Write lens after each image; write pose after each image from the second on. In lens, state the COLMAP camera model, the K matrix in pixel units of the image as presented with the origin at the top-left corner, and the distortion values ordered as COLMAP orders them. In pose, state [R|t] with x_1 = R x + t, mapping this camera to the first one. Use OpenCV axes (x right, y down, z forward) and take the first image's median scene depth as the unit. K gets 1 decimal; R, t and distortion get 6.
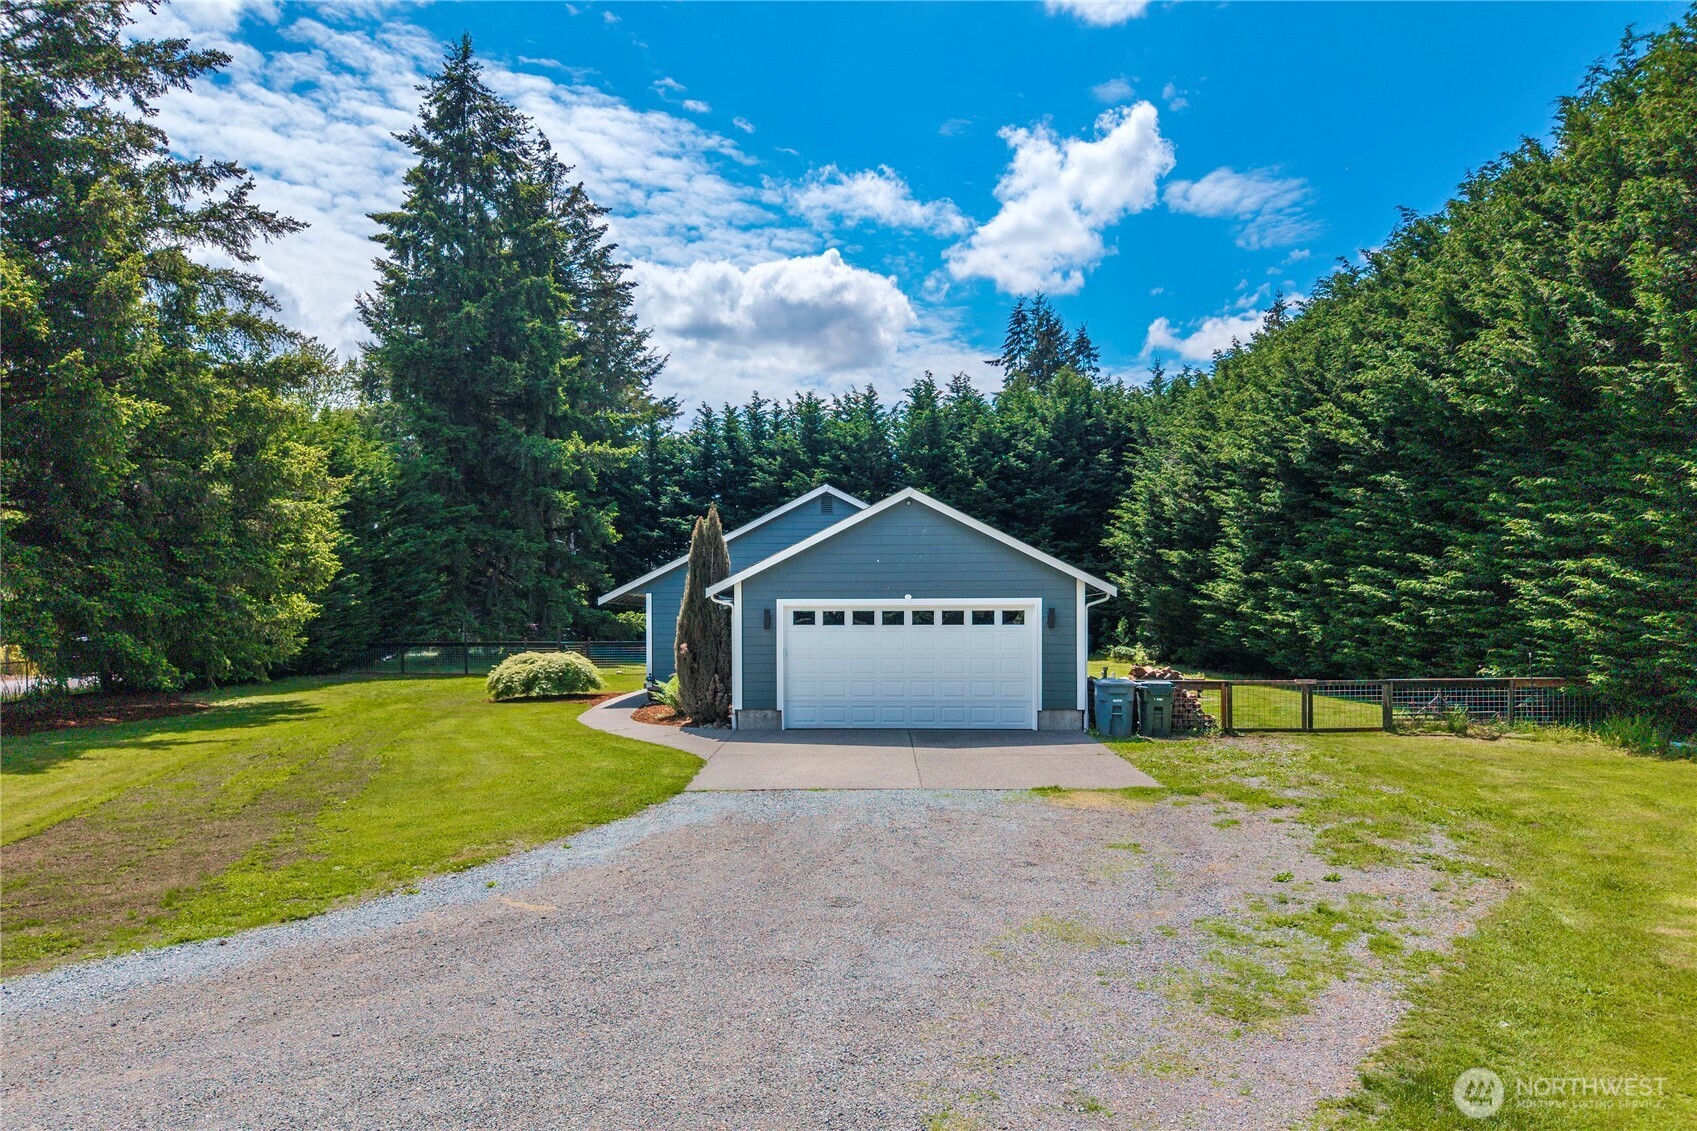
lens RADIAL K [[1176.7, 0, 859.3], [0, 1176.7, 574.7], [0, 0, 1]] dist [0.039051, -0.015884]
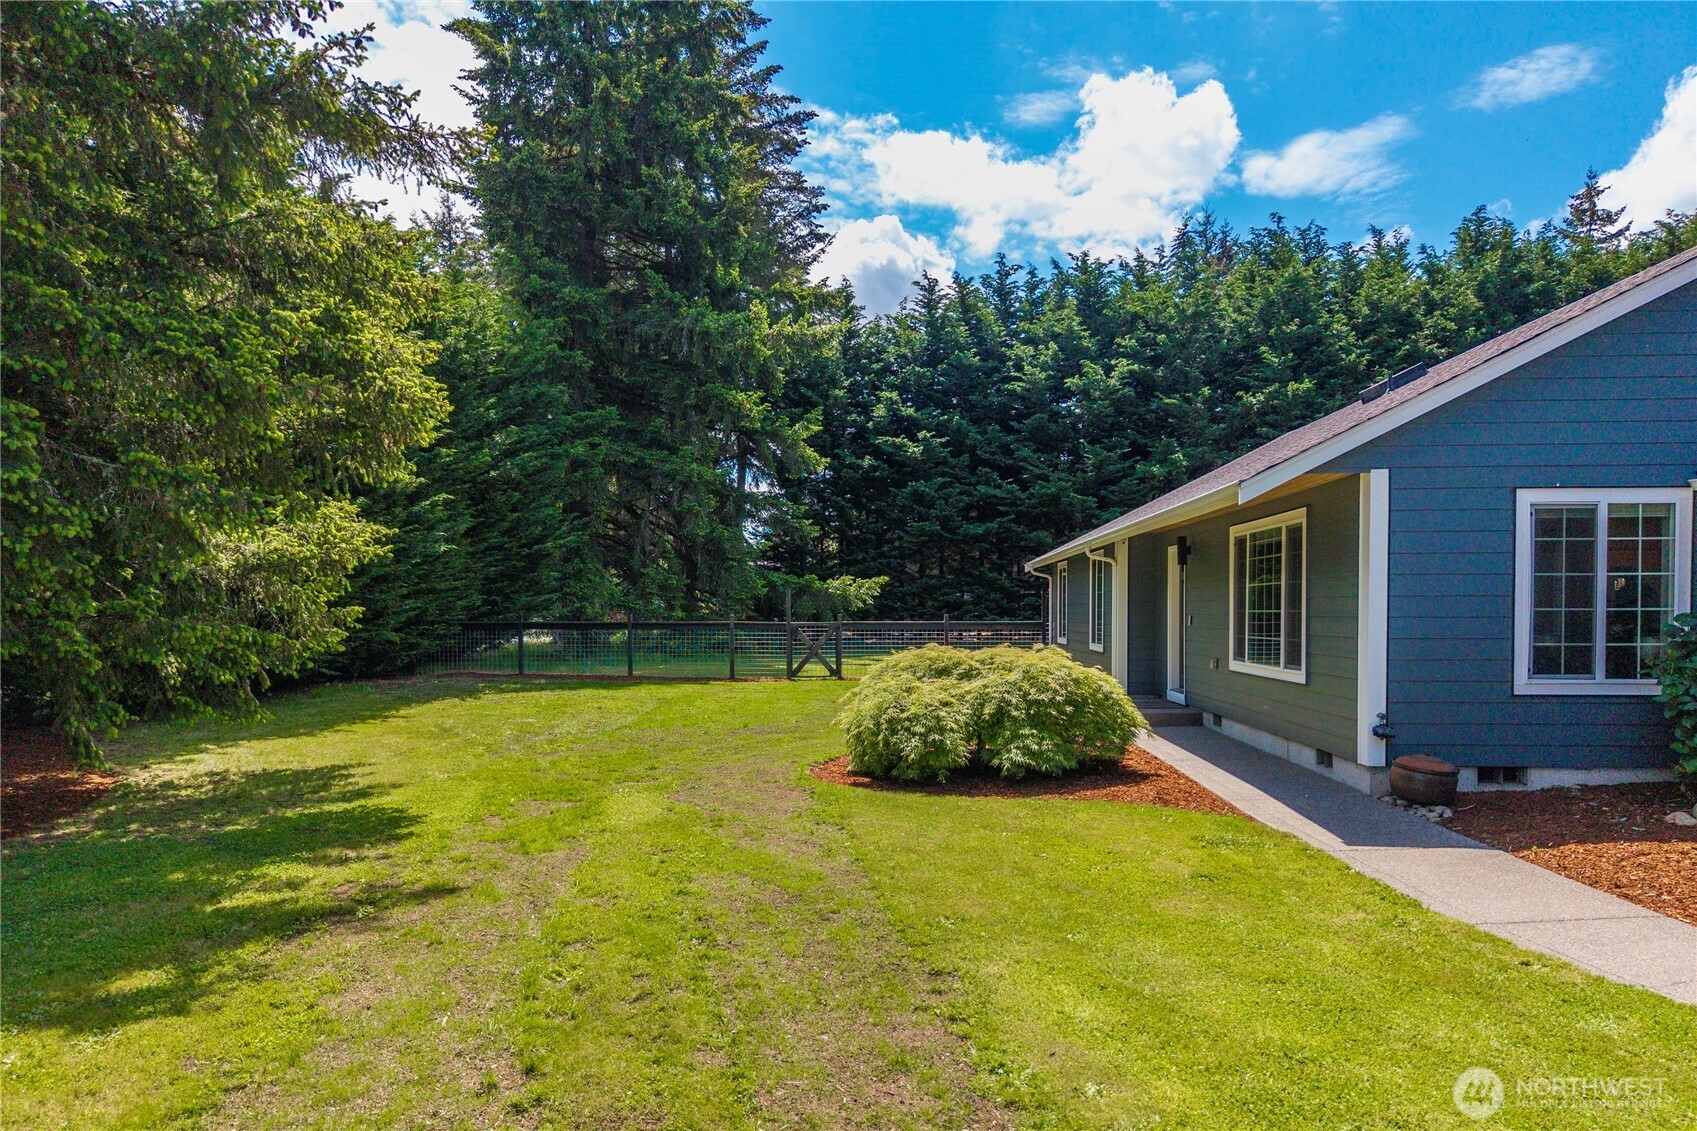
lens RADIAL K [[1176.7, 0, 840.8], [0, 1176.7, 572.1], [0, 0, 1]] dist [0.039051, -0.015884]
pose [[0.998855, -0.001280, -0.047814, -0.167554], [0.001804, 0.999939, 0.010918, 0.022132], [0.047797, -0.010992, 0.998797, 0.357874]]
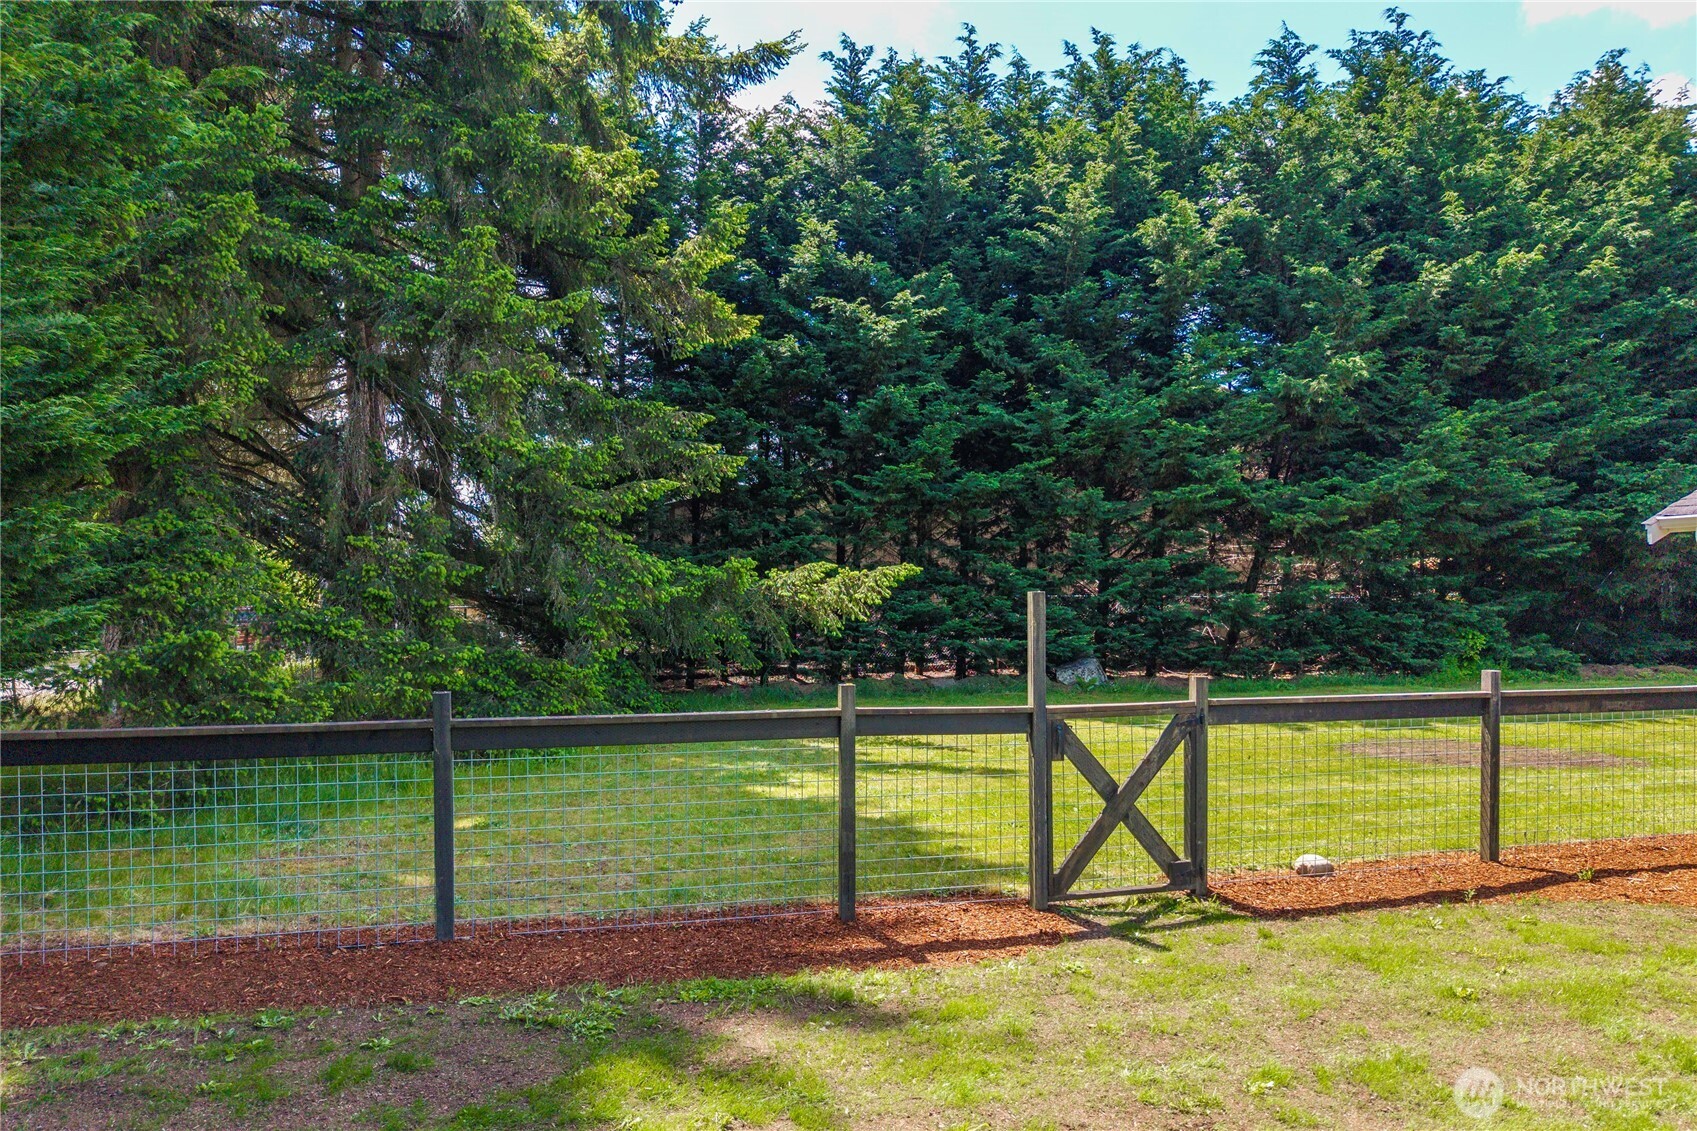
lens RADIAL K [[1176.7, 0, 848.0], [0, 1176.7, 562.1], [0, 0, 1]] dist [0.039051, -0.015884]
pose [[0.957934, 0.011641, 0.286751, -0.273635], [-0.013113, 0.999909, 0.003214, 0.030165], [-0.286688, -0.006839, 0.958000, 0.707124]]
